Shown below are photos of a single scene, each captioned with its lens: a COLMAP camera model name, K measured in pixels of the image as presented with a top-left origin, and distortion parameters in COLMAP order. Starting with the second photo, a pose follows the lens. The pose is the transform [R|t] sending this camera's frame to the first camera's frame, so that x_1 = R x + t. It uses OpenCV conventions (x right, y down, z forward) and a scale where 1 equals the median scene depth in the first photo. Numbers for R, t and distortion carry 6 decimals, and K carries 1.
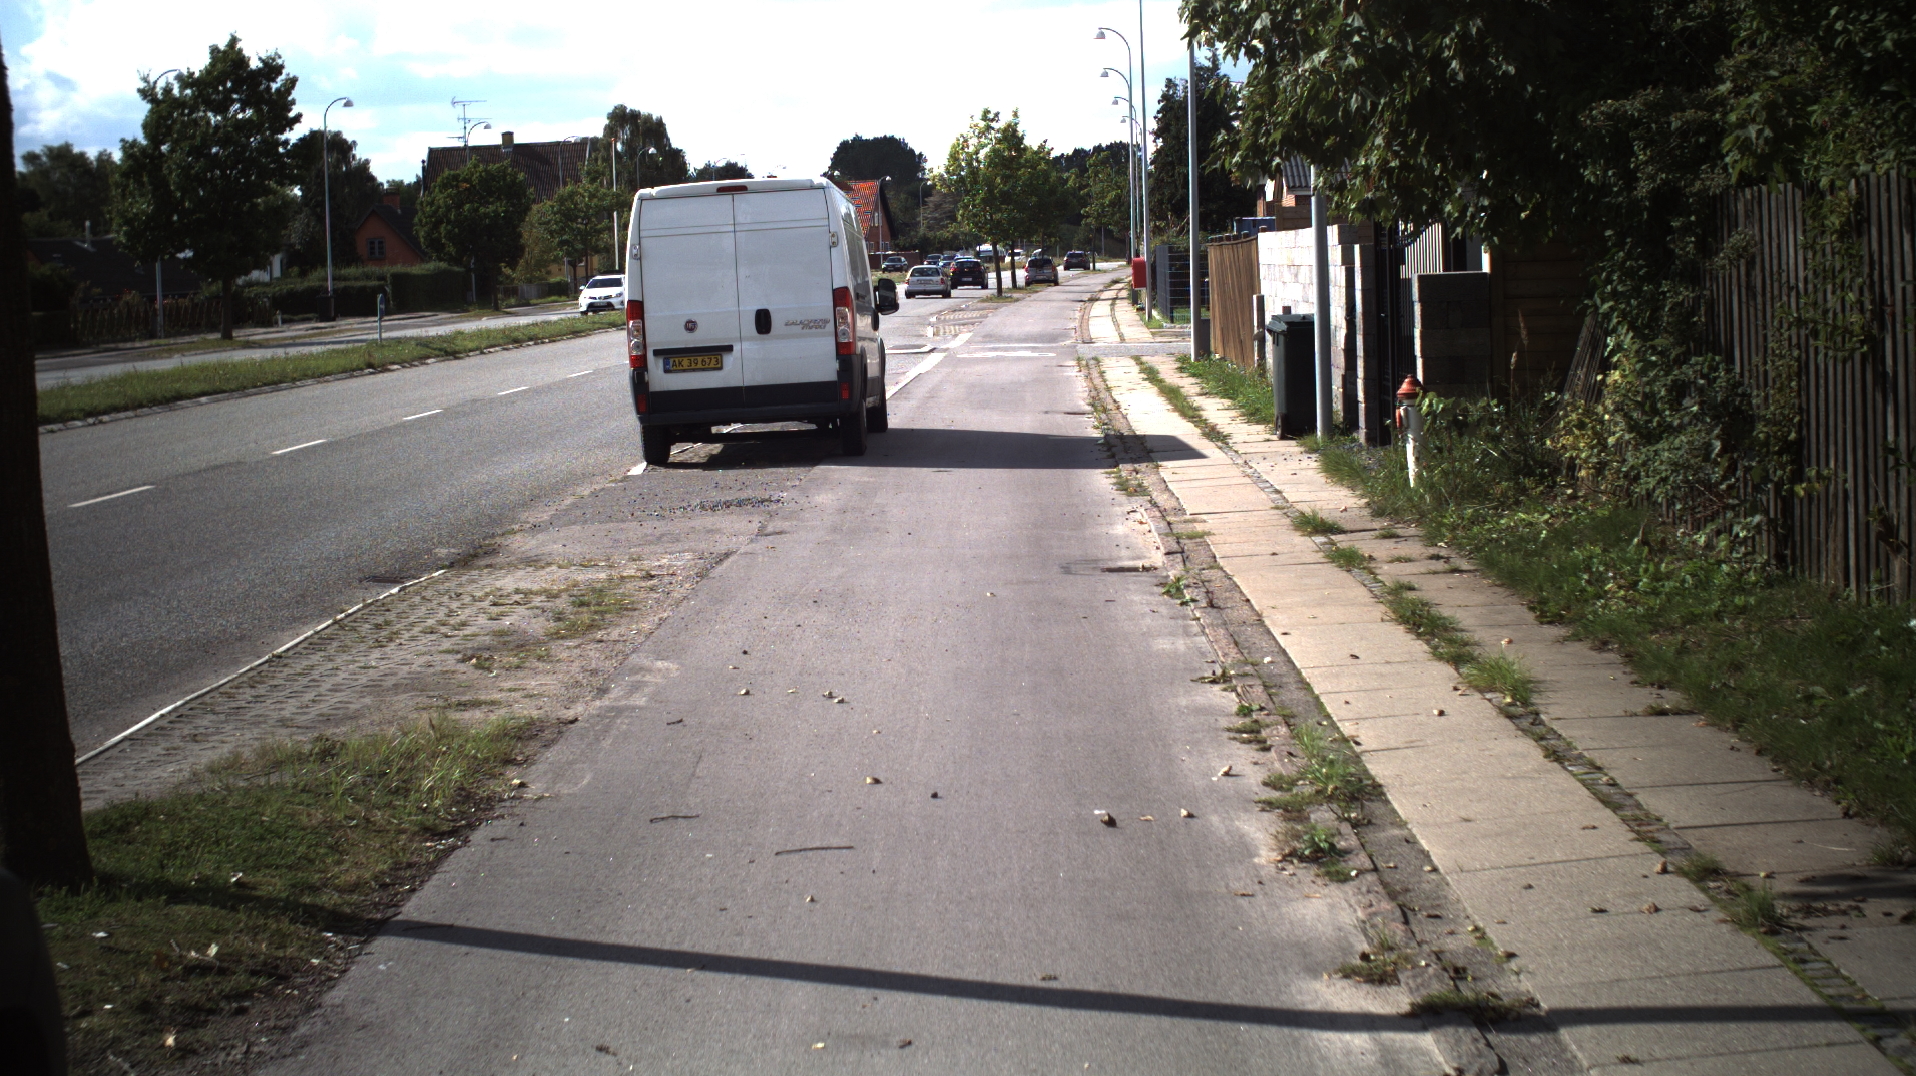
lens RADIAL K [[3809.3, 0, 958.4], [0, 3809.3, 544.8], [0, 0, 1]] dist [-0.272707, 0.000000]
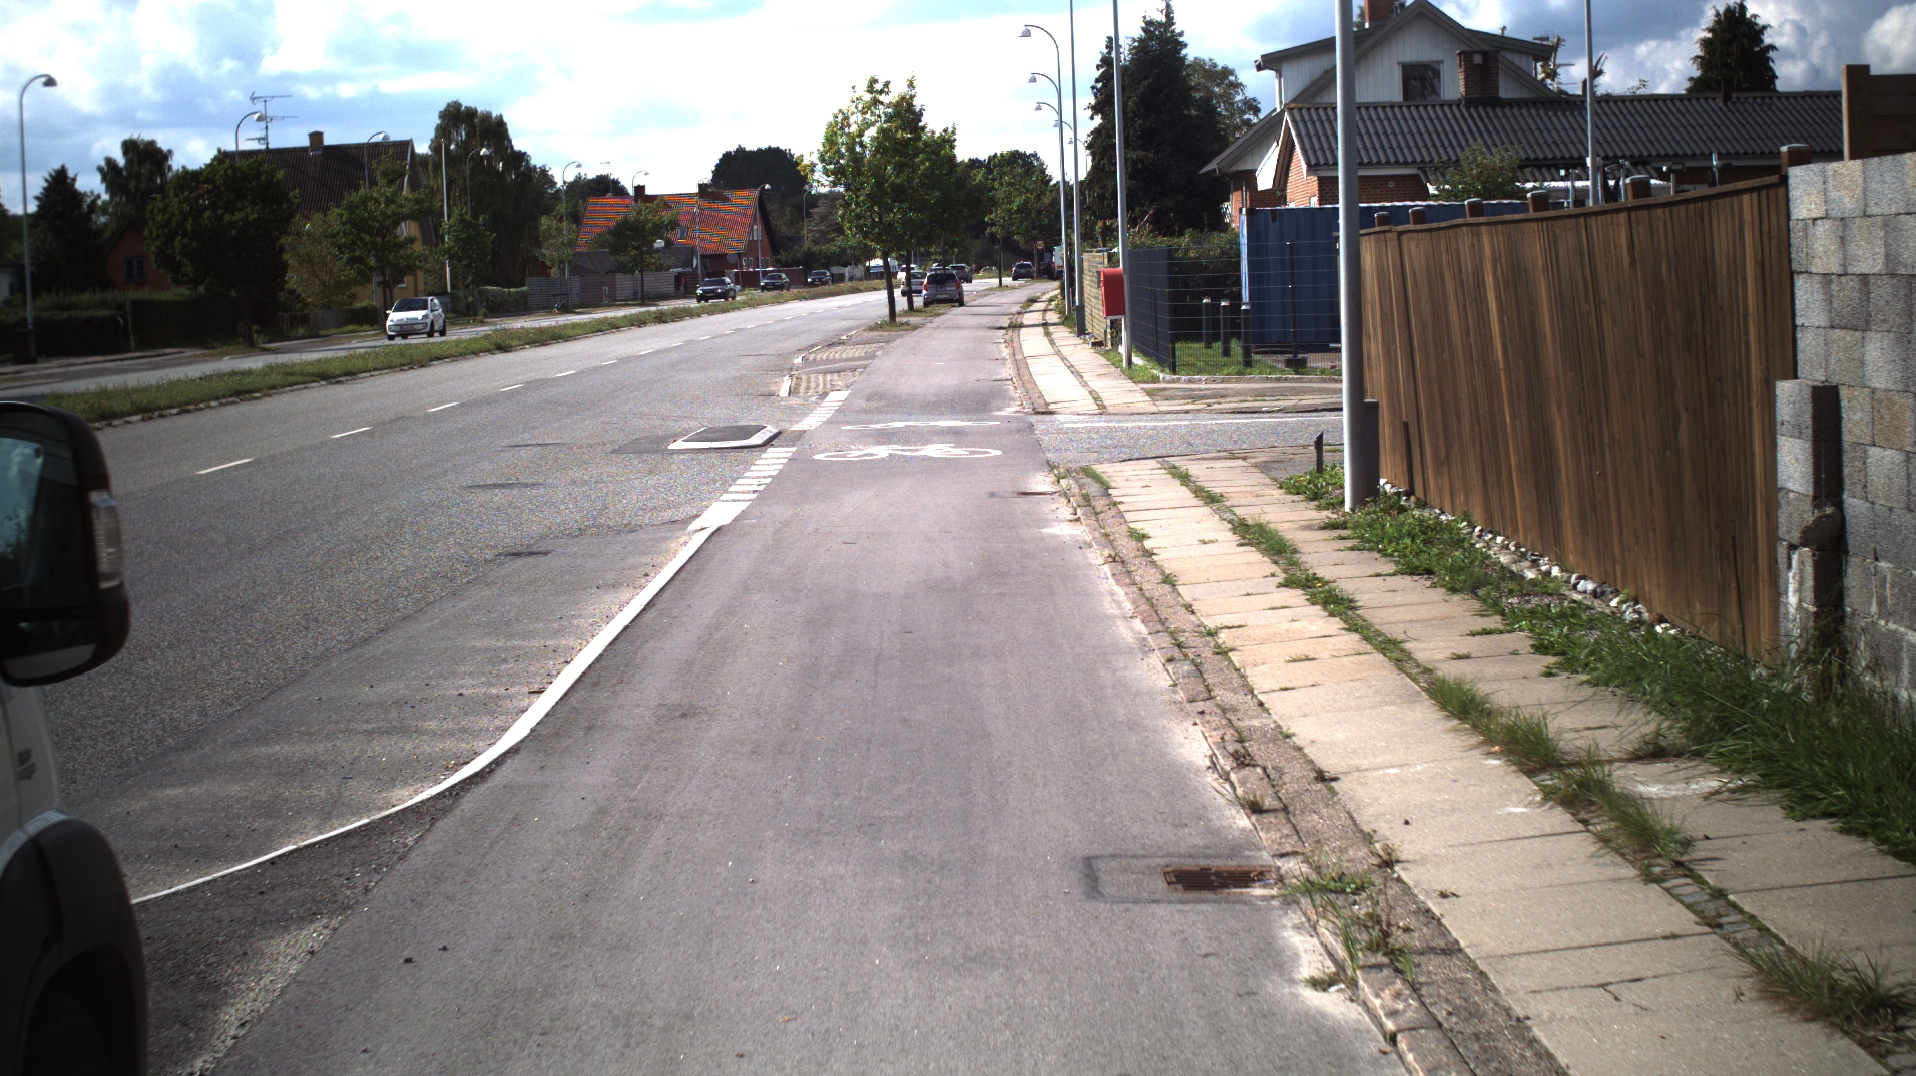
lens RADIAL K [[3809.3, 0, 962.8], [0, 3809.3, 529.7], [0, 0, 1]] dist [-0.272707, 0.000000]
pose [[0.999521, -0.011165, 0.028849, 0.003224], [0.011402, 0.999903, -0.008031, -0.023146], [-0.028756, 0.008356, 0.999552, 0.313576]]
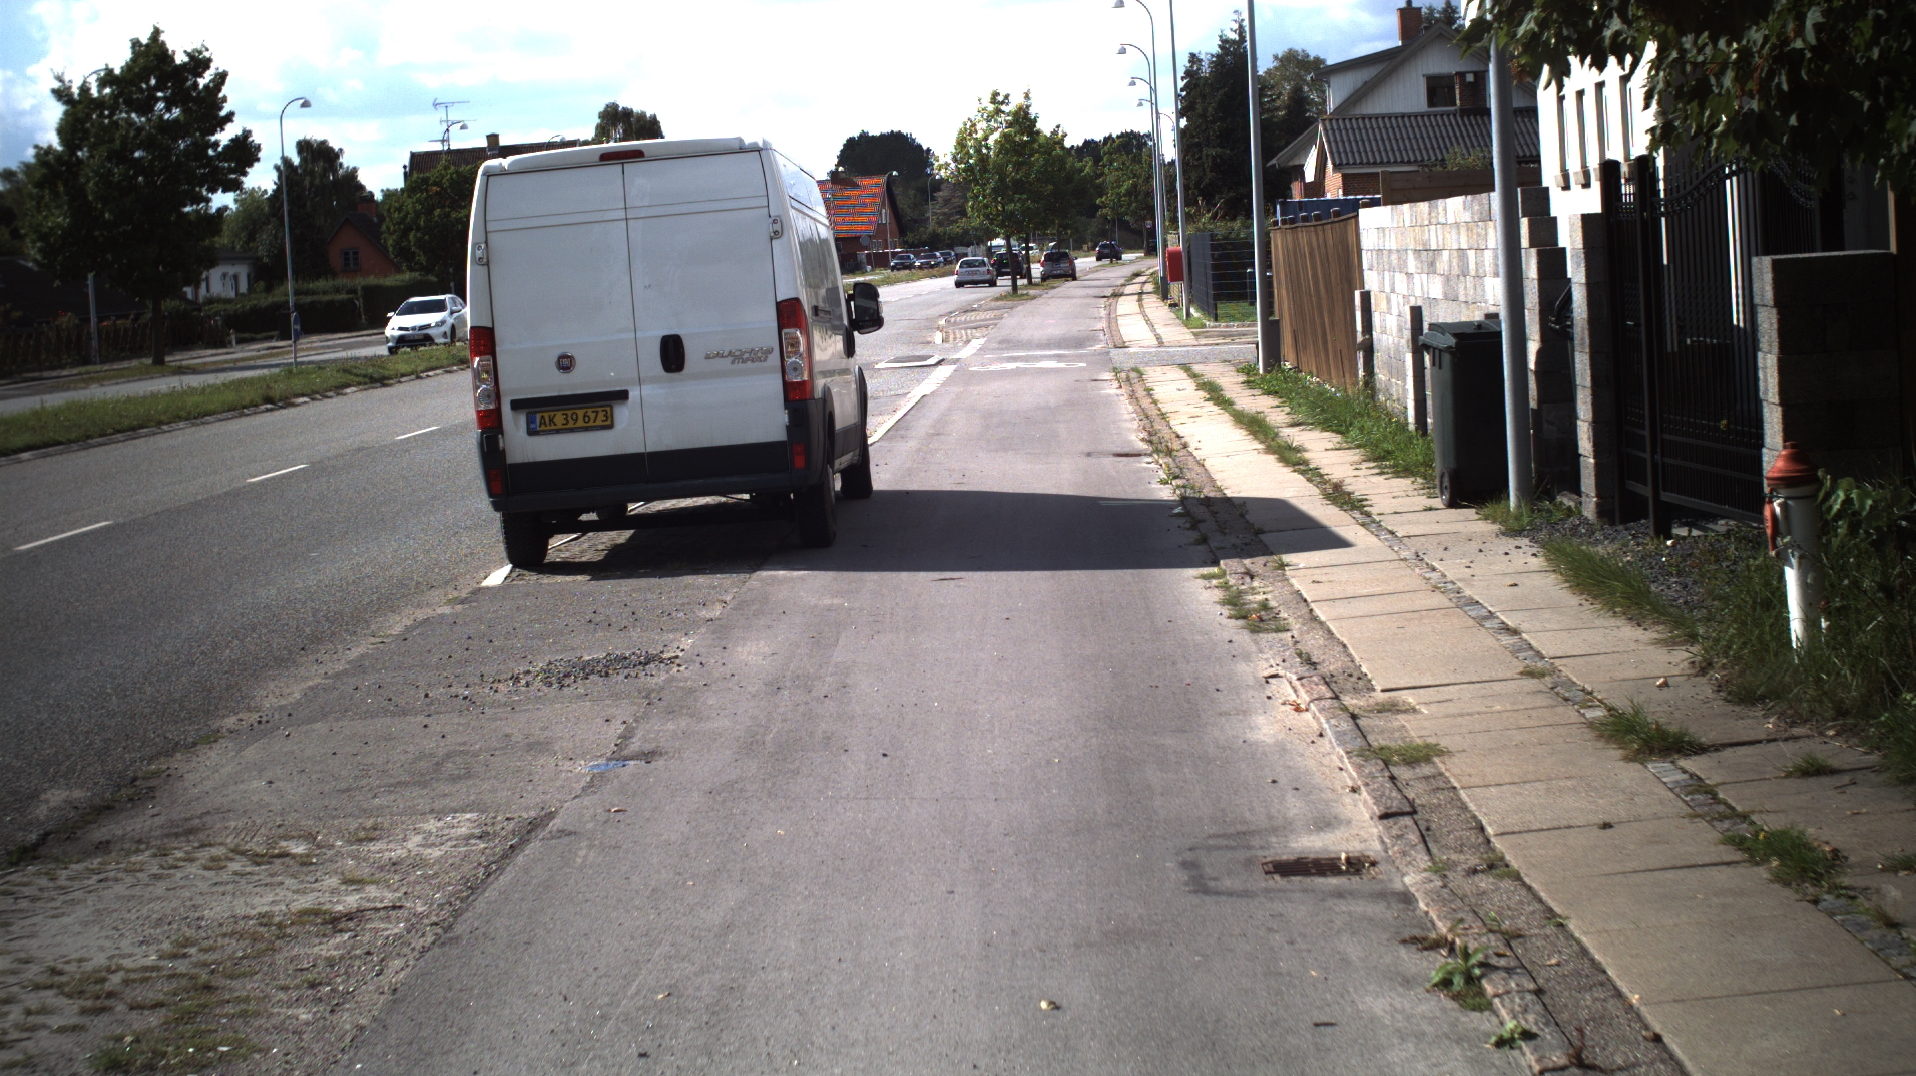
lens RADIAL K [[3809.3, 0, 952.4], [0, 3809.3, 538.2], [0, 0, 1]] dist [-0.272707, 0.000000]
pose [[0.999652, -0.025574, -0.006494, 0.000281], [0.025569, 0.999673, -0.000821, -0.007676], [0.006513, 0.000655, 0.999979, 0.104628]]
